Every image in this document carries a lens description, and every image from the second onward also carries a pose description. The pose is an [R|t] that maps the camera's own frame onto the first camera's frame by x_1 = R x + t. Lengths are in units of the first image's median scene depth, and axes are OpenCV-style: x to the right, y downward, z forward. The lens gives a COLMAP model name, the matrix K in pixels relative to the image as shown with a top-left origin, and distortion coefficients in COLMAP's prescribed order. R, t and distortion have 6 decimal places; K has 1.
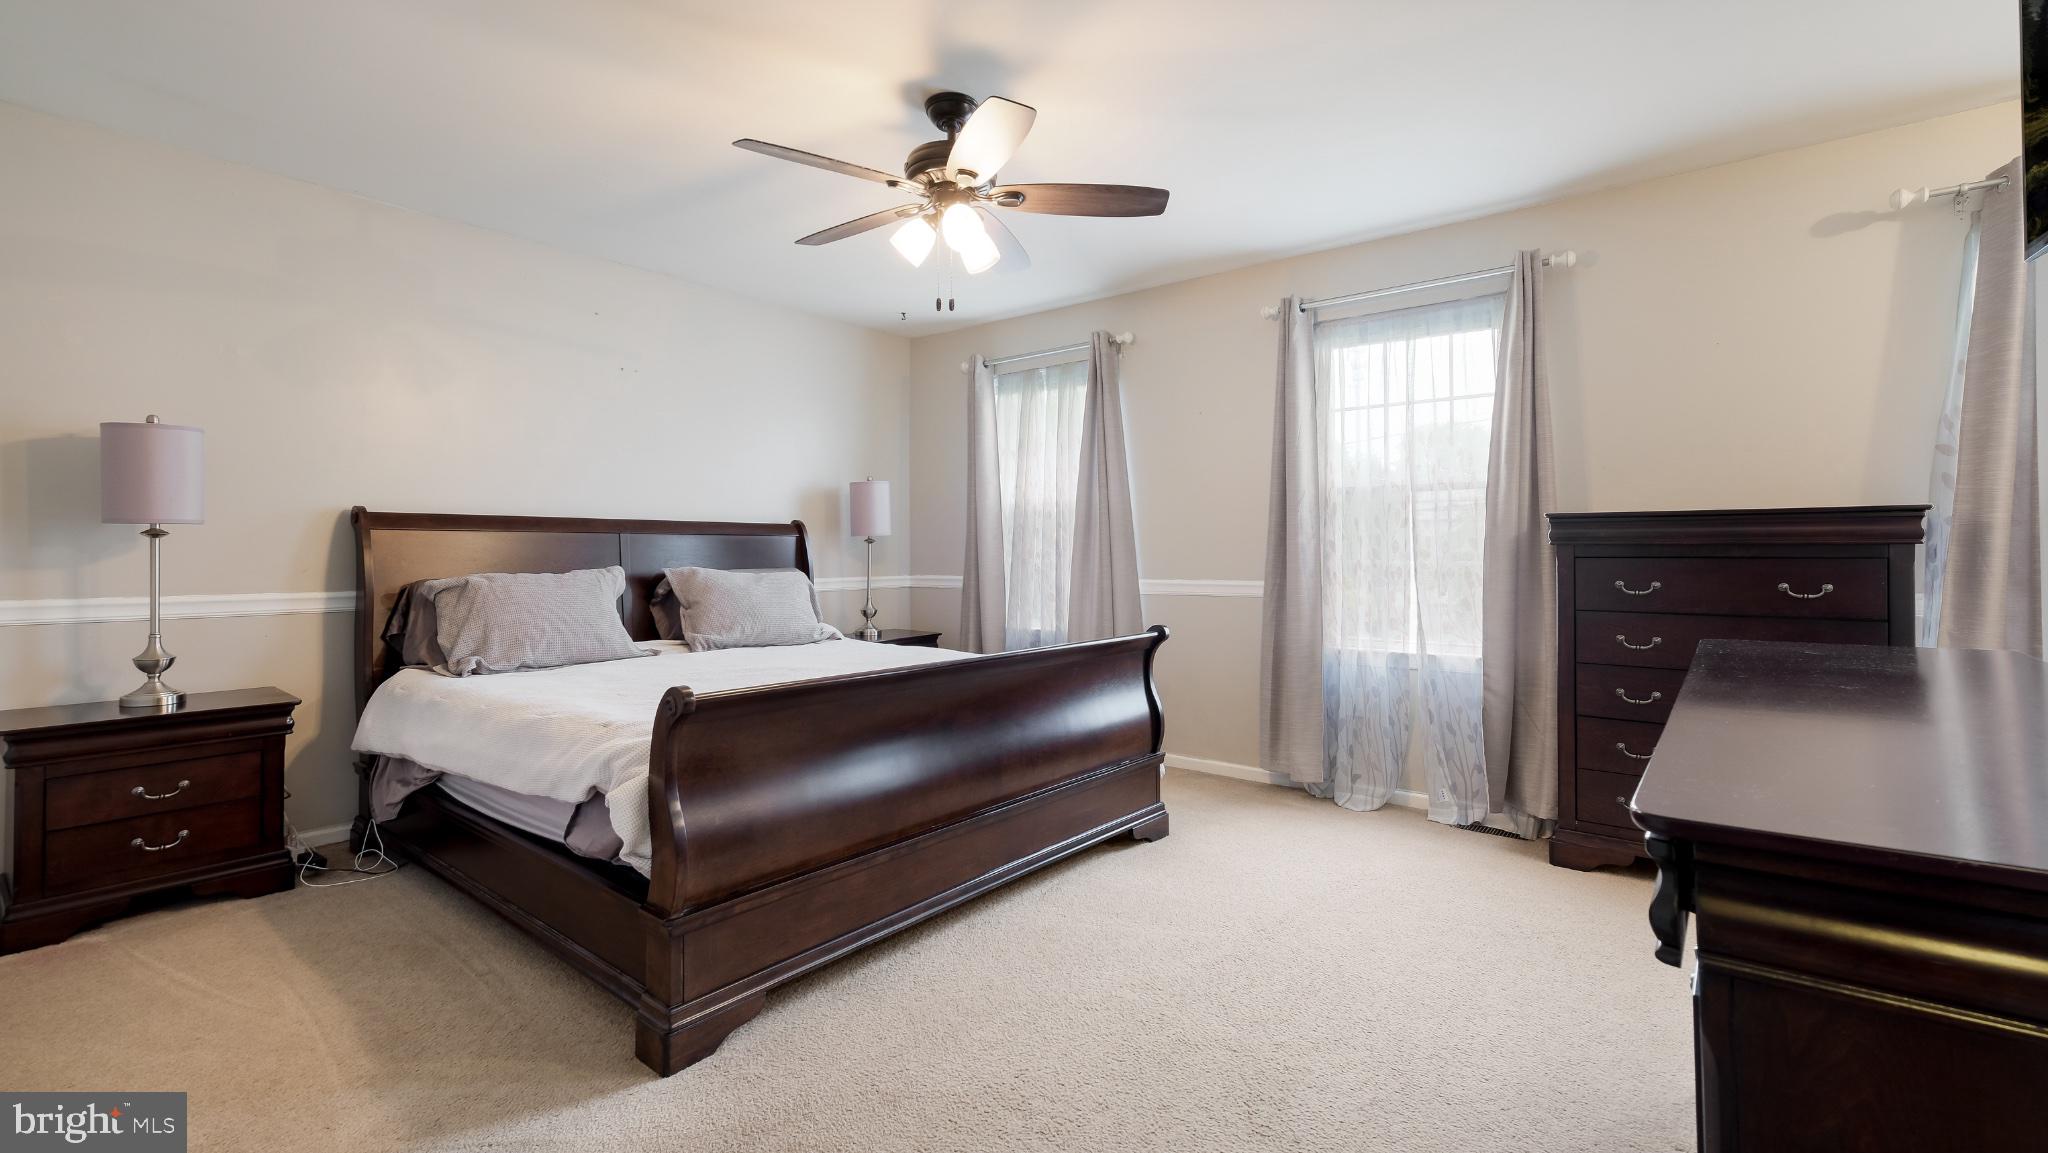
lens RADIAL K [[893.5, 0, 1024.0], [0, 893.5, 576.5], [0, 0, 1]] dist [0.034669, -0.000048]
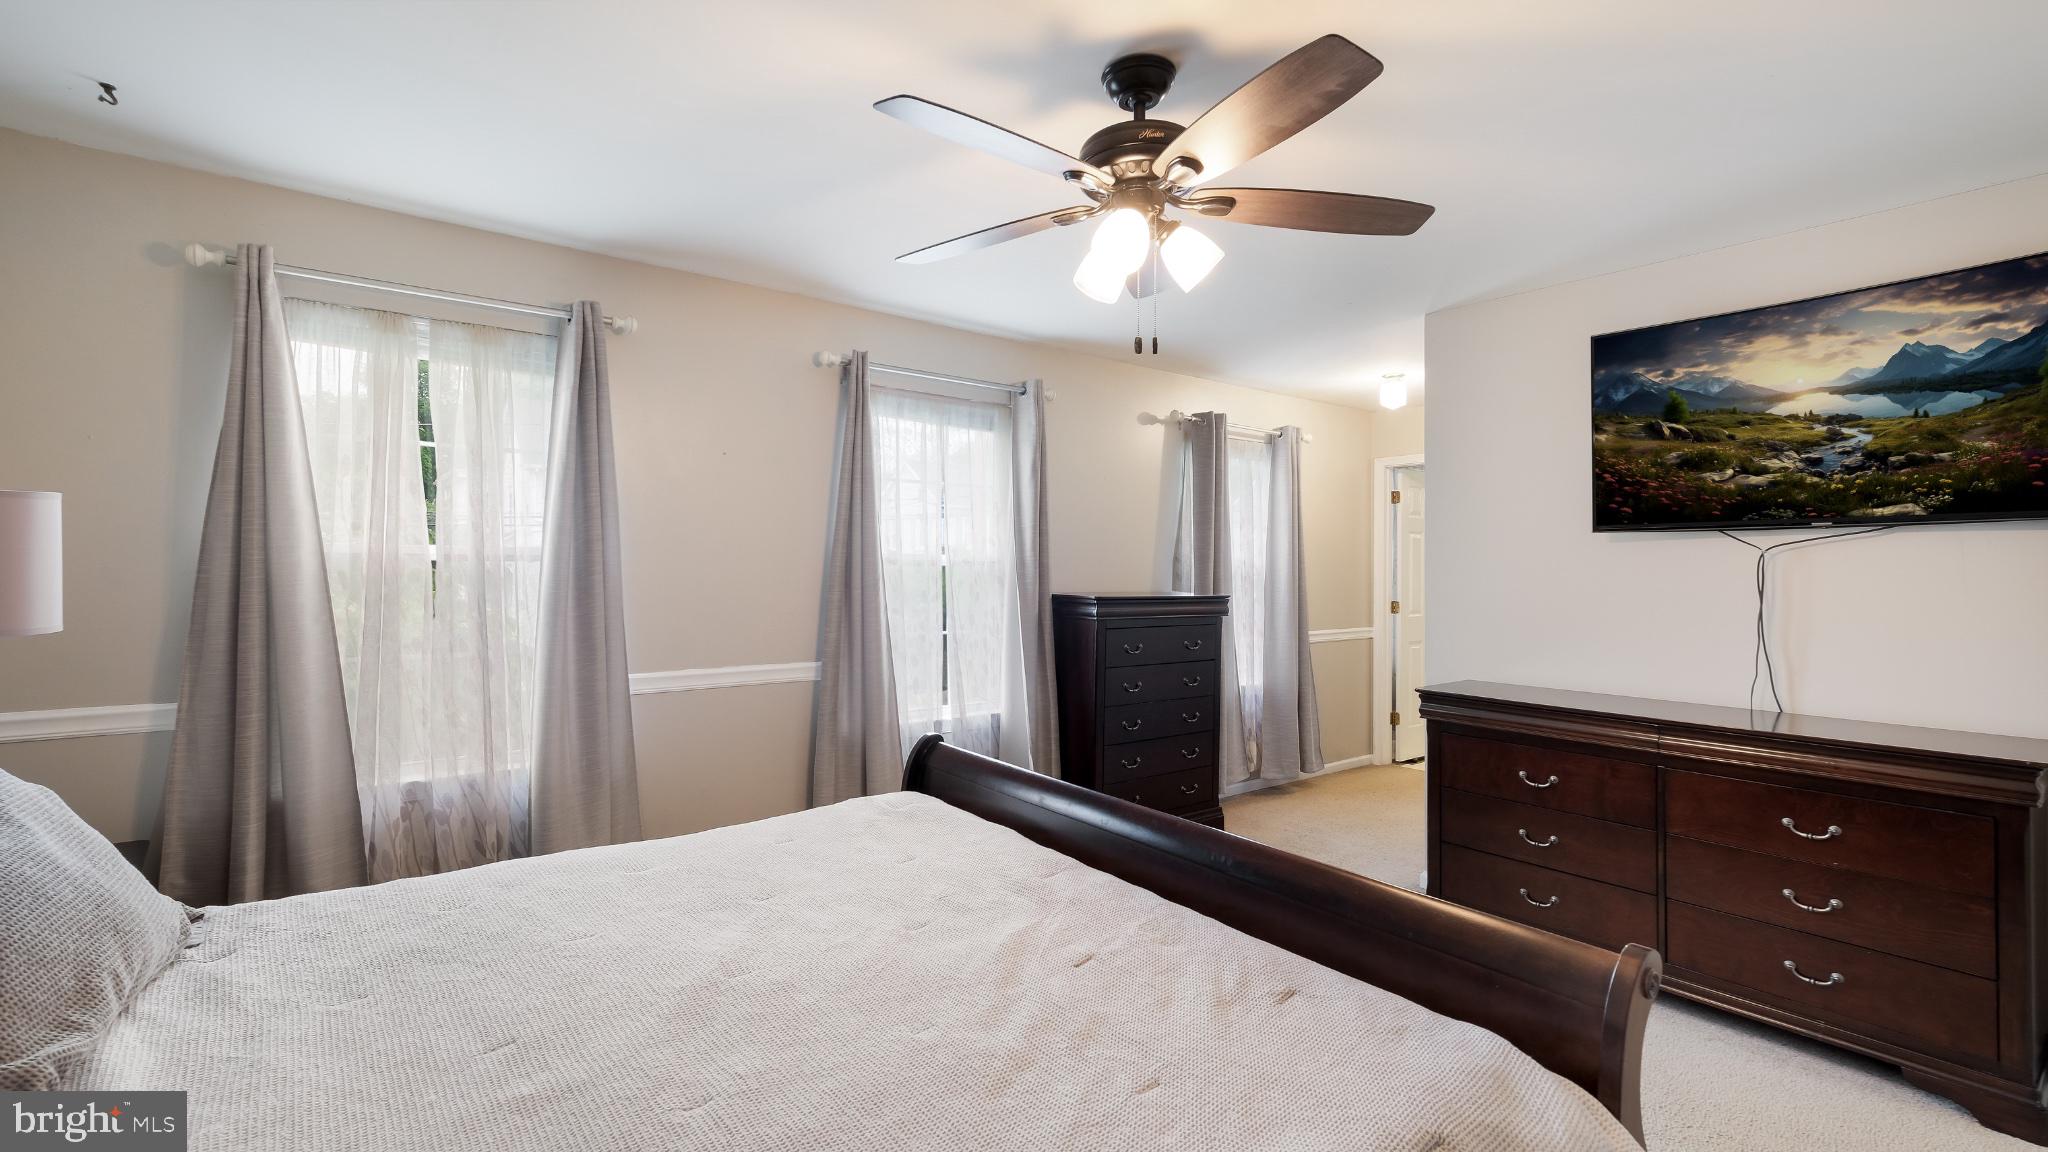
lens RADIAL K [[893.5, 0, 1024.0], [0, 893.5, 576.0], [0, 0, 1]] dist [0.034669, -0.000048]
pose [[0.249414, -0.002979, 0.968392, -0.604683], [0.019603, 0.999806, -0.001974, -0.084428], [-0.968198, 0.019476, 0.249424, 0.677966]]
